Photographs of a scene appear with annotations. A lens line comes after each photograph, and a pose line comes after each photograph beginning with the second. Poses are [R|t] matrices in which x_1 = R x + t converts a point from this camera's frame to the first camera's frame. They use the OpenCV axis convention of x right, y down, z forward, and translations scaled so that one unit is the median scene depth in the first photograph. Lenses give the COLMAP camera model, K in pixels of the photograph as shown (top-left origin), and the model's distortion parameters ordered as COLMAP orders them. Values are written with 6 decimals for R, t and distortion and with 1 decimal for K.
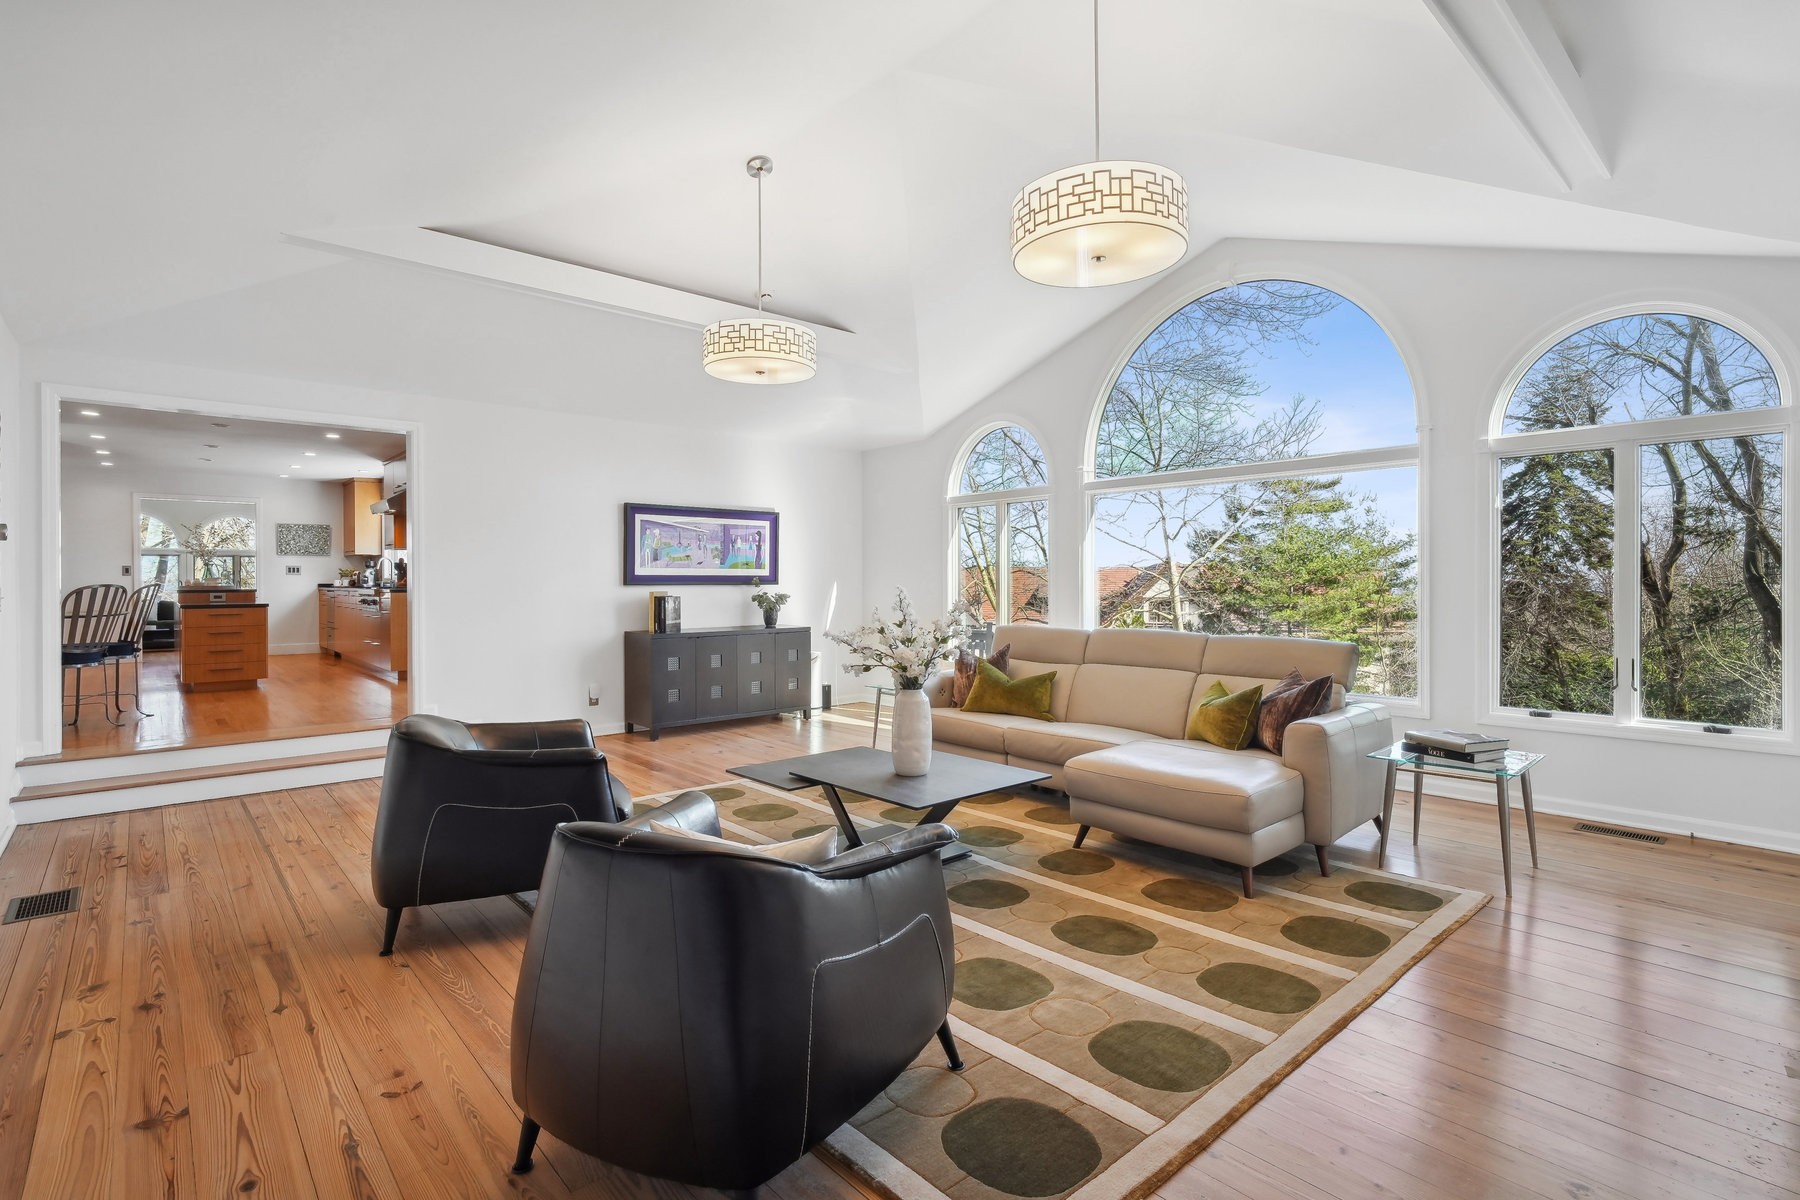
lens RADIAL K [[843.0, 0, 896.8], [0, 843.0, 592.2], [0, 0, 1]] dist [0.001250, 0.000791]
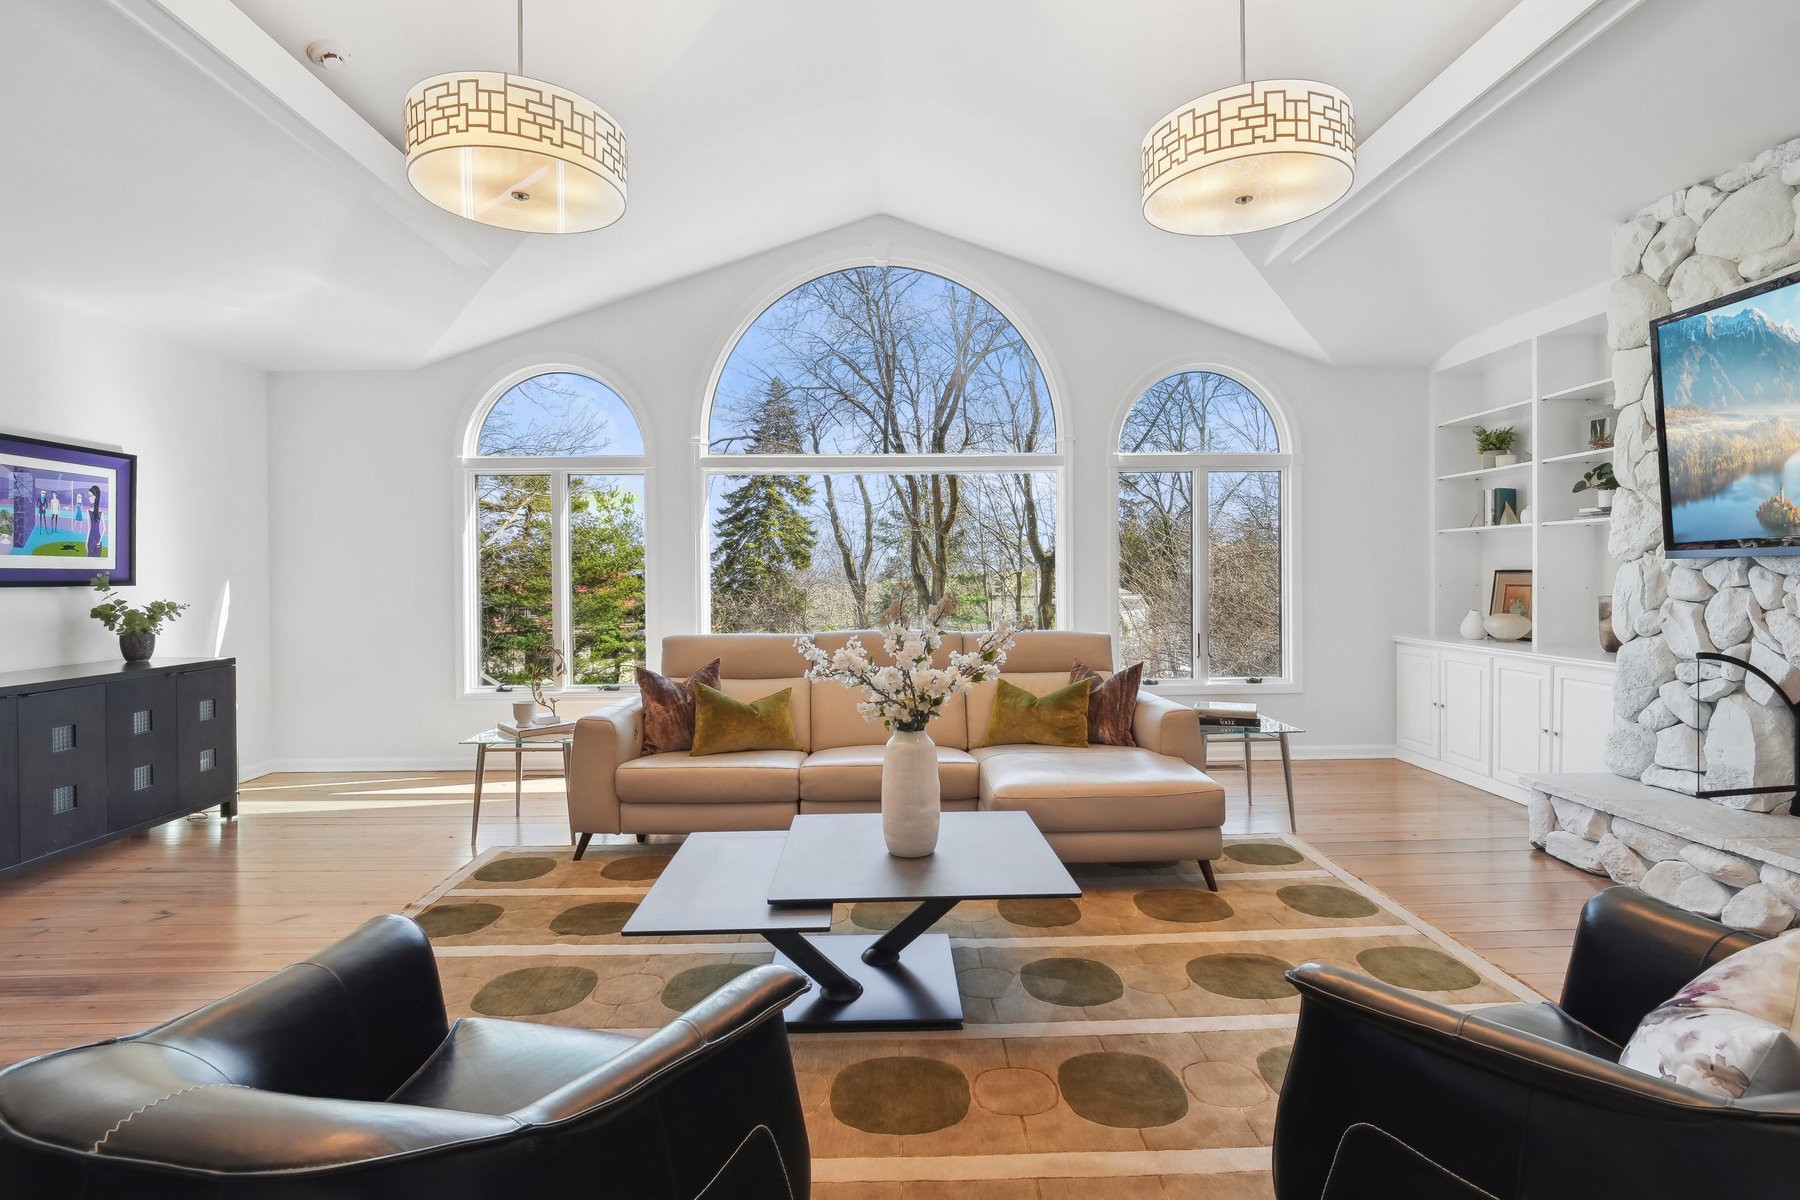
lens RADIAL K [[868.2, 0, 897.1], [0, 868.2, 580.0], [0, 0, 1]] dist [-0.001240, -0.000704]
pose [[0.646429, -0.004548, 0.762960, -0.259893], [0.014042, 0.999884, -0.005936, -0.002429], [-0.762845, 0.014551, 0.646418, 0.262759]]
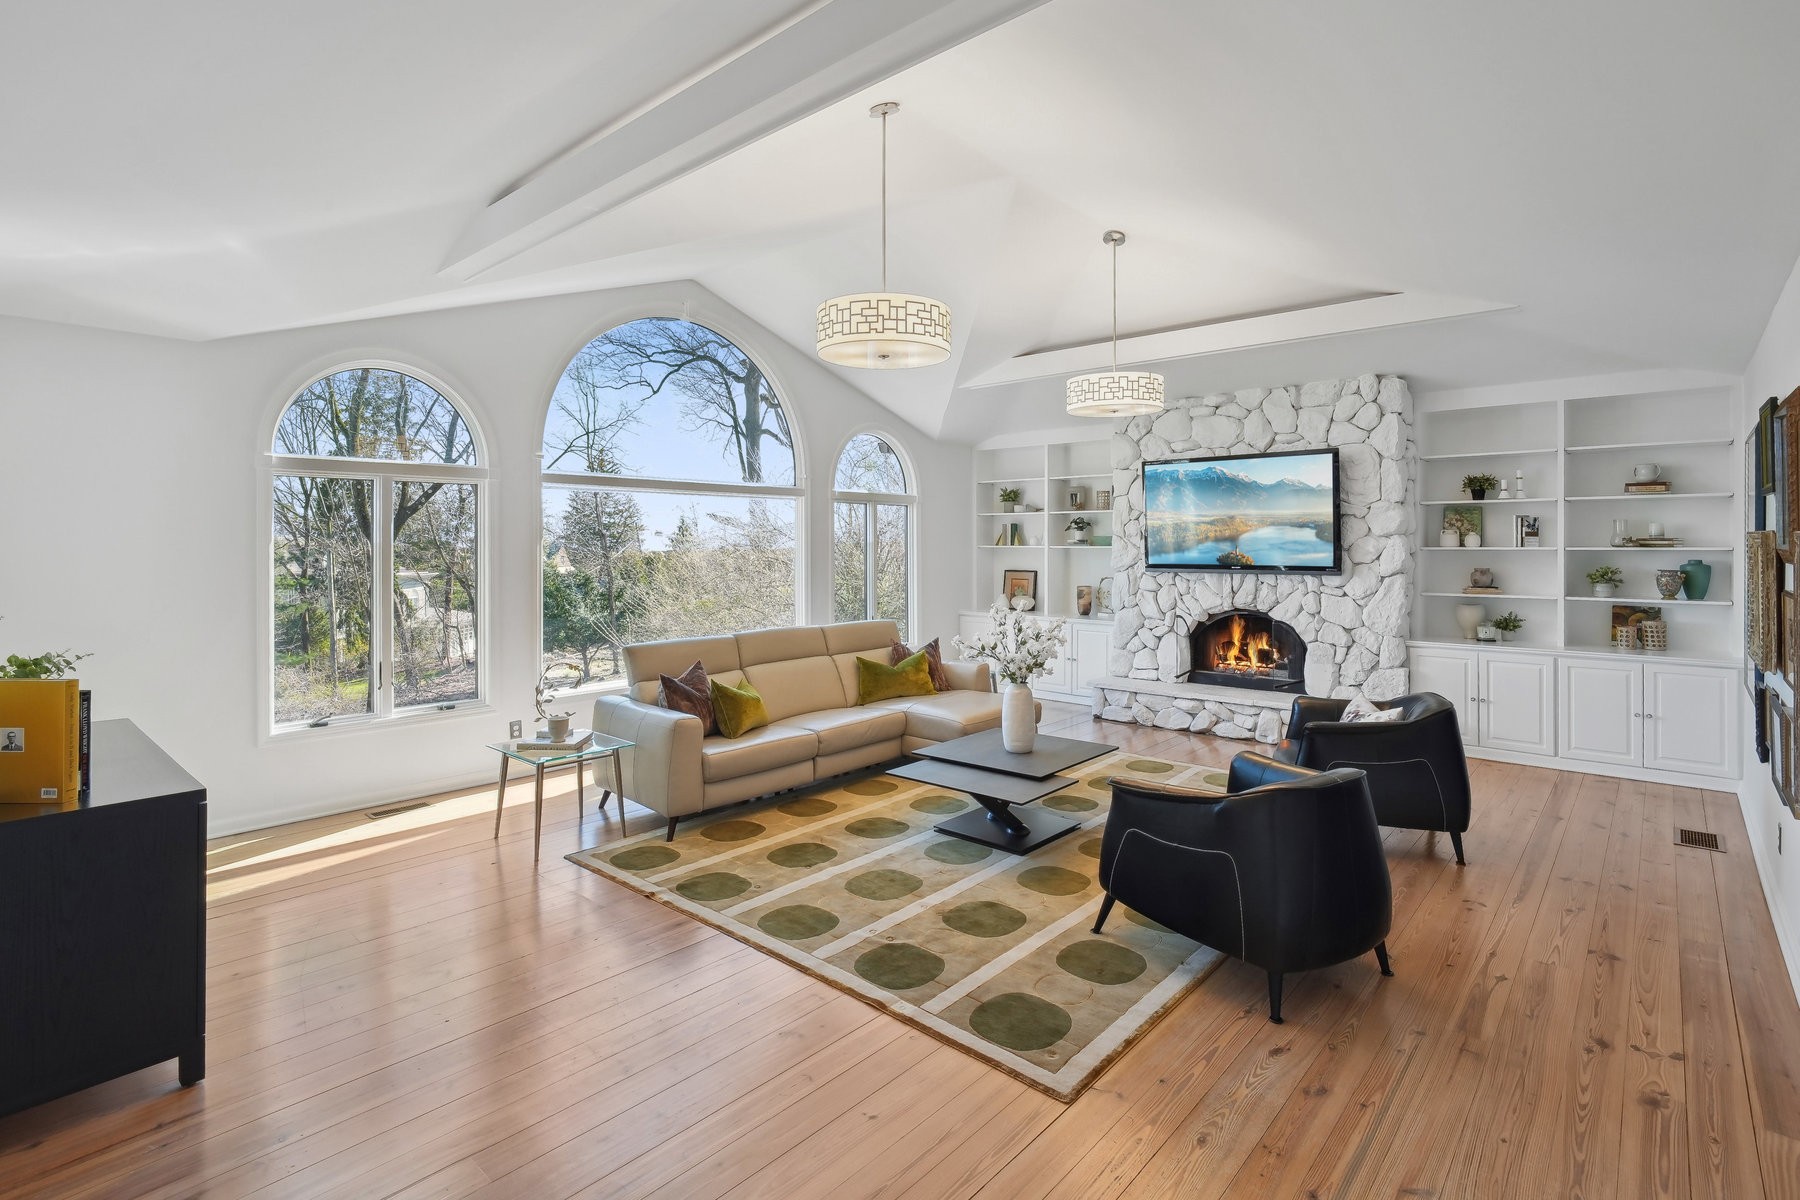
lens RADIAL K [[869.0, 0, 903.9], [0, 869.0, 537.1], [0, 0, 1]] dist [-0.002793, 0.000309]
pose [[-0.122167, 0.012479, 0.992431, -0.590870], [0.012329, 0.999863, -0.011054, -0.041693], [-0.992433, 0.010885, -0.122304, 0.631438]]
